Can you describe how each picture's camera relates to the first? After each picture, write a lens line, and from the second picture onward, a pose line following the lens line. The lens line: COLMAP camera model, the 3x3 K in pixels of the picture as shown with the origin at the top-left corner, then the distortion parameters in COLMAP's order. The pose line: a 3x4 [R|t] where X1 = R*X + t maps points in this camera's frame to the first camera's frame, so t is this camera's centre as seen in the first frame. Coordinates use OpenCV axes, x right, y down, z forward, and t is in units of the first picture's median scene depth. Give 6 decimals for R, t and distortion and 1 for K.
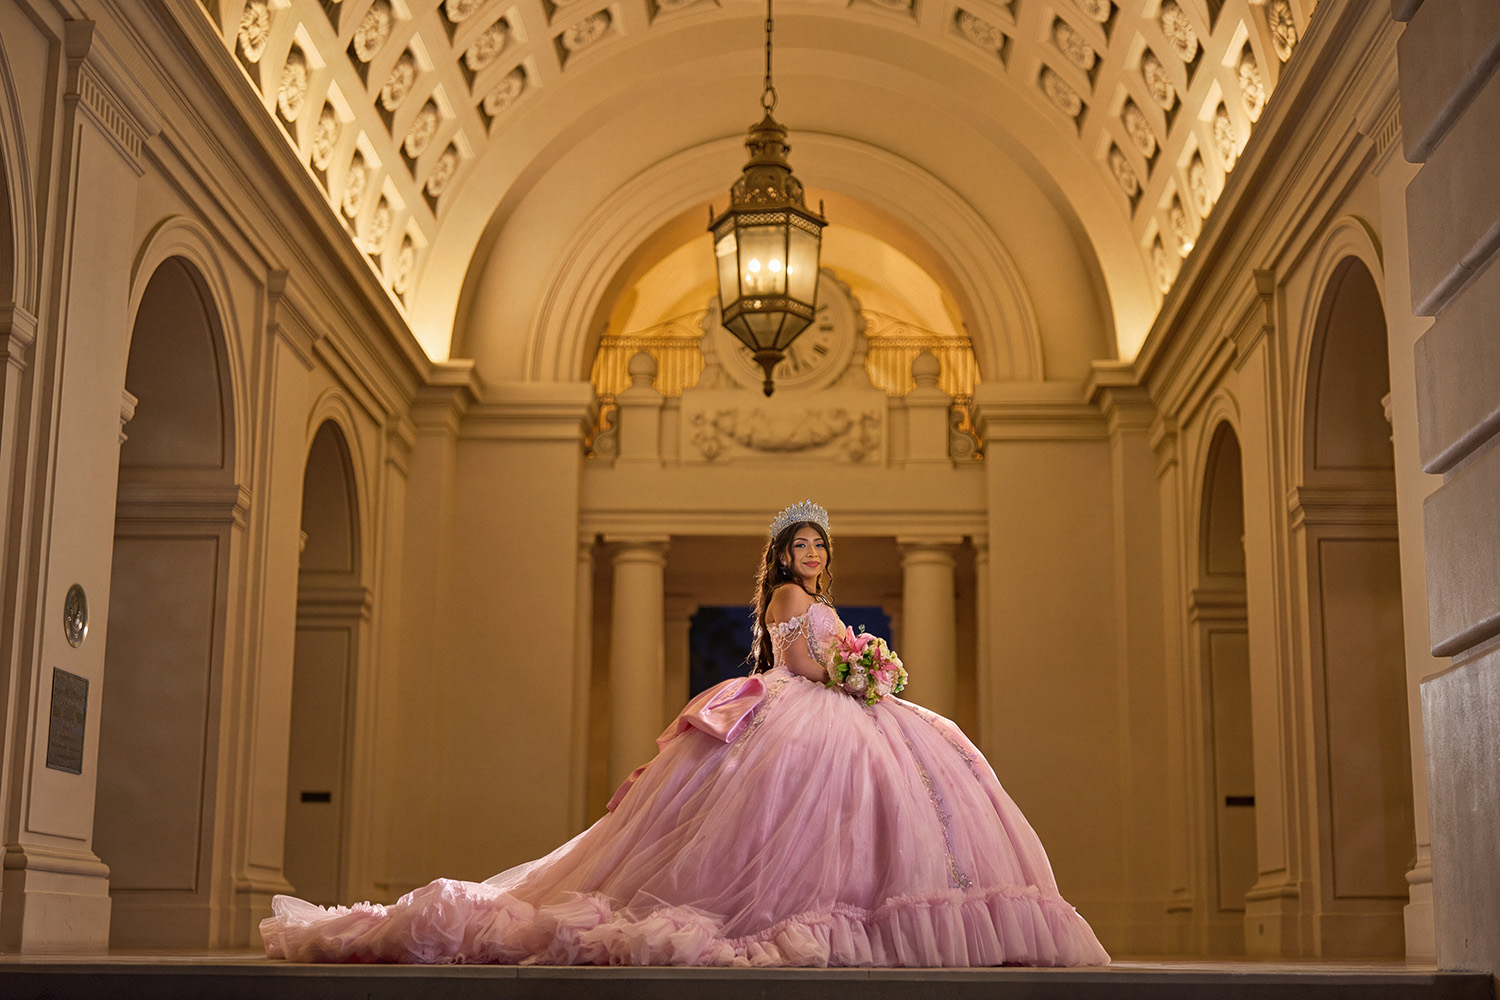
lens RADIAL K [[2181.2, 0, 750.4], [0, 2181.2, 502.8], [0, 0, 1]] dist [0.061083, 0.000000]
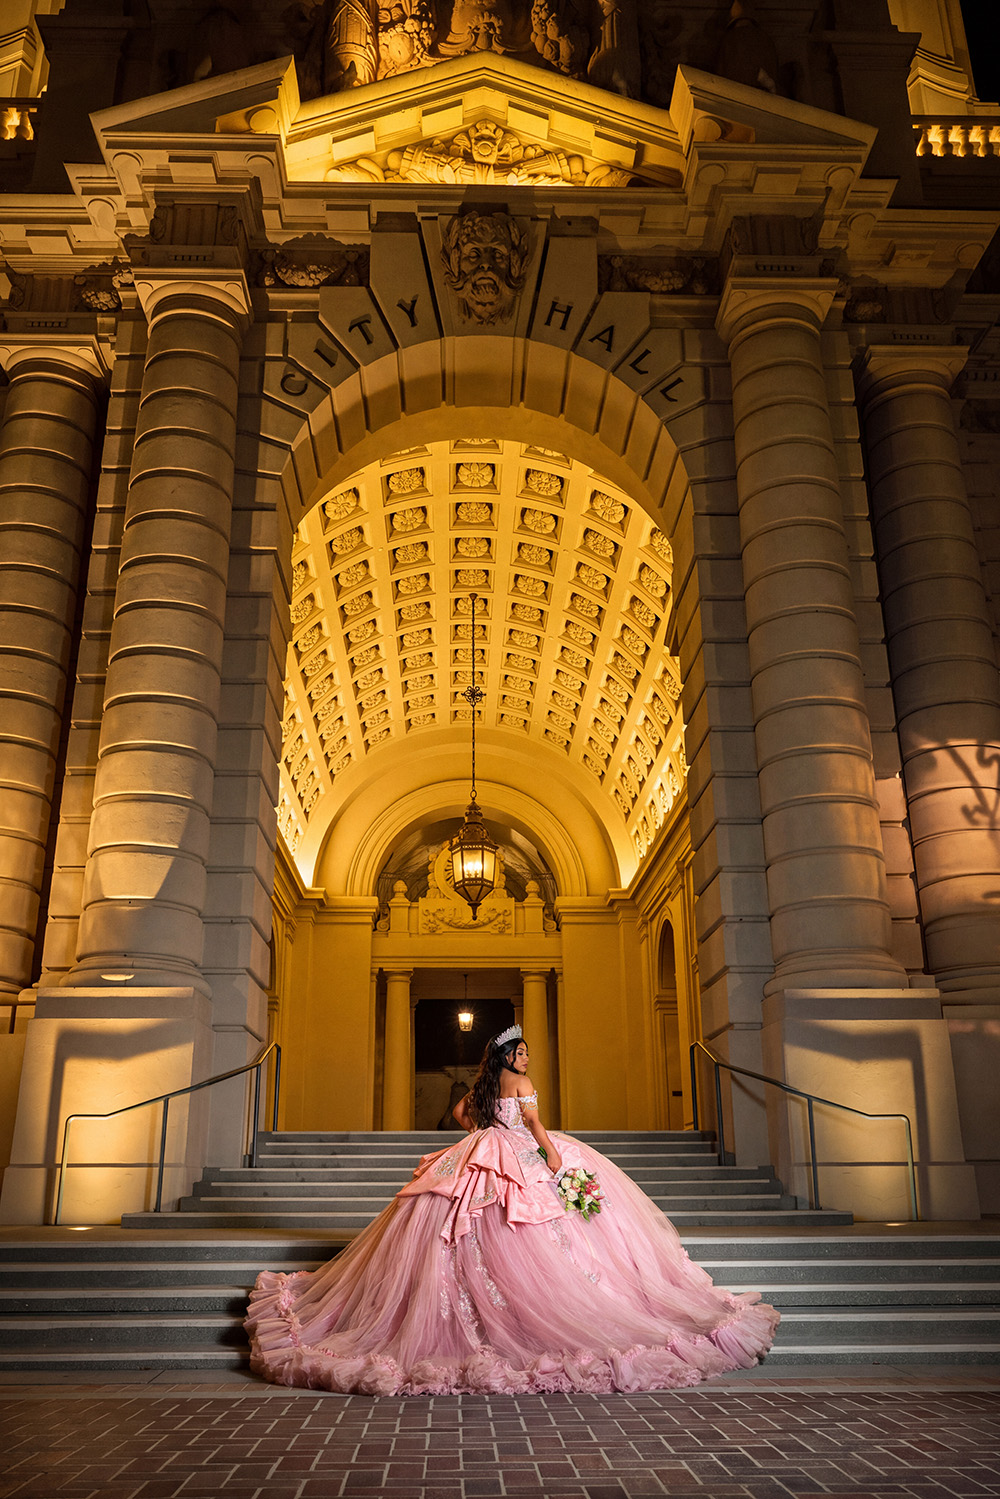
lens RADIAL K [[1230.2, 0, 494.2], [0, 1230.2, 748.0], [0, 0, 1]] dist [0.011031, 0.001598]
pose [[0.998208, 0.007888, 0.059314, -0.032648], [0.000713, 0.989635, -0.143603, -0.026494], [-0.059832, 0.143388, 0.987856, -0.229517]]
